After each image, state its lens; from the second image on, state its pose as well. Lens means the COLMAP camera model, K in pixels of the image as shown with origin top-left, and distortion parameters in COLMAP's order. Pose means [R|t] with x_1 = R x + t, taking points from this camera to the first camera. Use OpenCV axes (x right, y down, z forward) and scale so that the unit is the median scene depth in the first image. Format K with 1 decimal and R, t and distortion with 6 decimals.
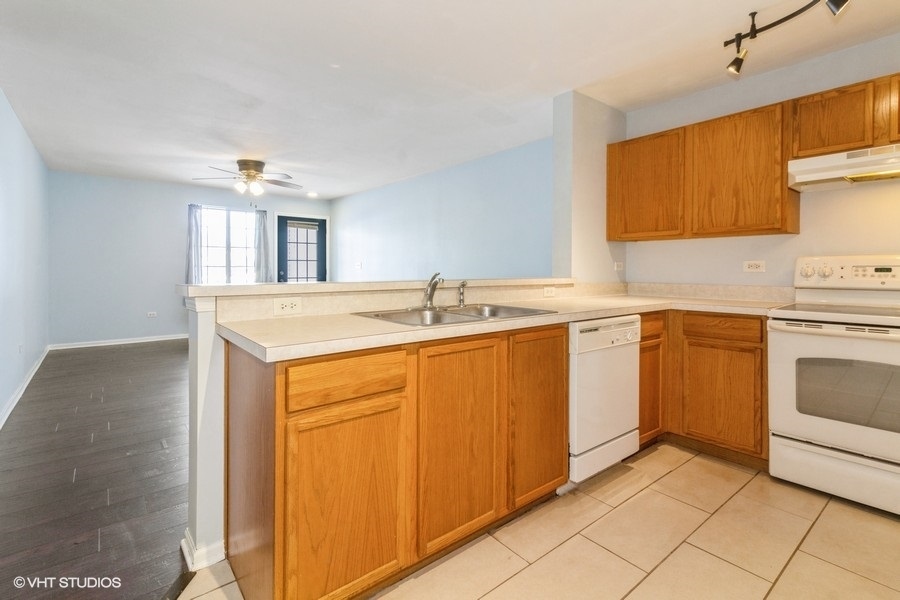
lens RADIAL K [[424.2, 0, 449.8], [0, 424.2, 272.1], [0, 0, 1]] dist [0.003064, 0.002054]
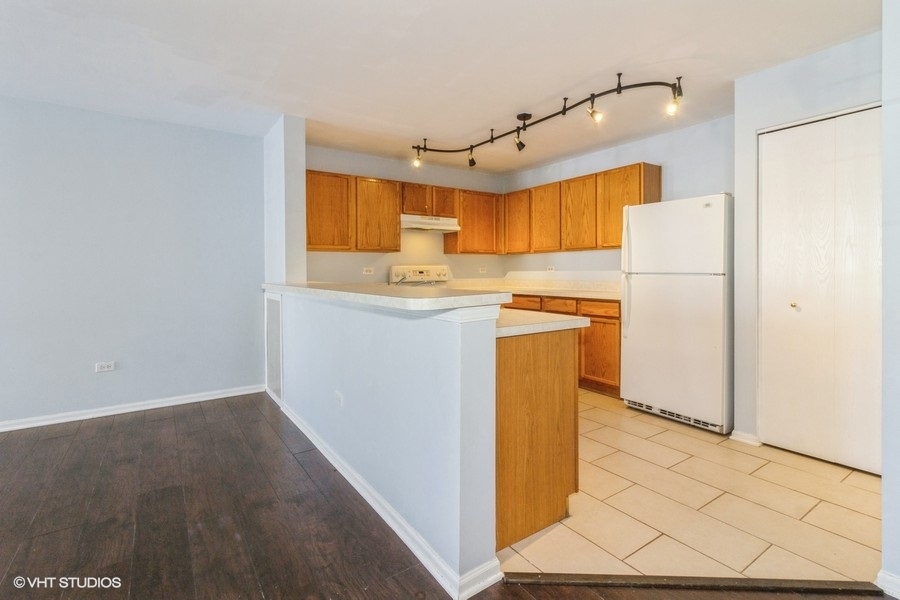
lens RADIAL K [[424.2, 0, 441.7], [0, 424.2, 274.3], [0, 0, 1]] dist [0.003064, 0.002054]
pose [[0.084703, -0.009635, 0.996360, -1.047219], [0.017682, 0.999810, 0.008166, -0.011206], [-0.996249, 0.016926, 0.084858, 0.681957]]
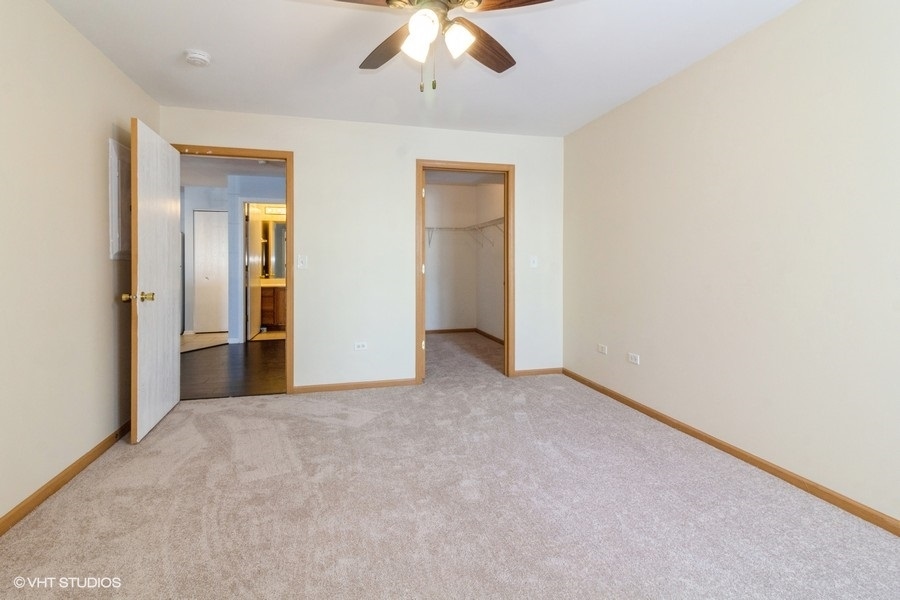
lens RADIAL K [[424.2, 0, 450.2], [0, 424.2, 297.1], [0, 0, 1]] dist [0.003064, 0.002054]
pose [[-0.893985, -0.006170, 0.448055, -2.700804], [0.002424, 0.999824, 0.018605, 0.176168], [-0.448091, 0.017718, -0.893813, 1.742854]]
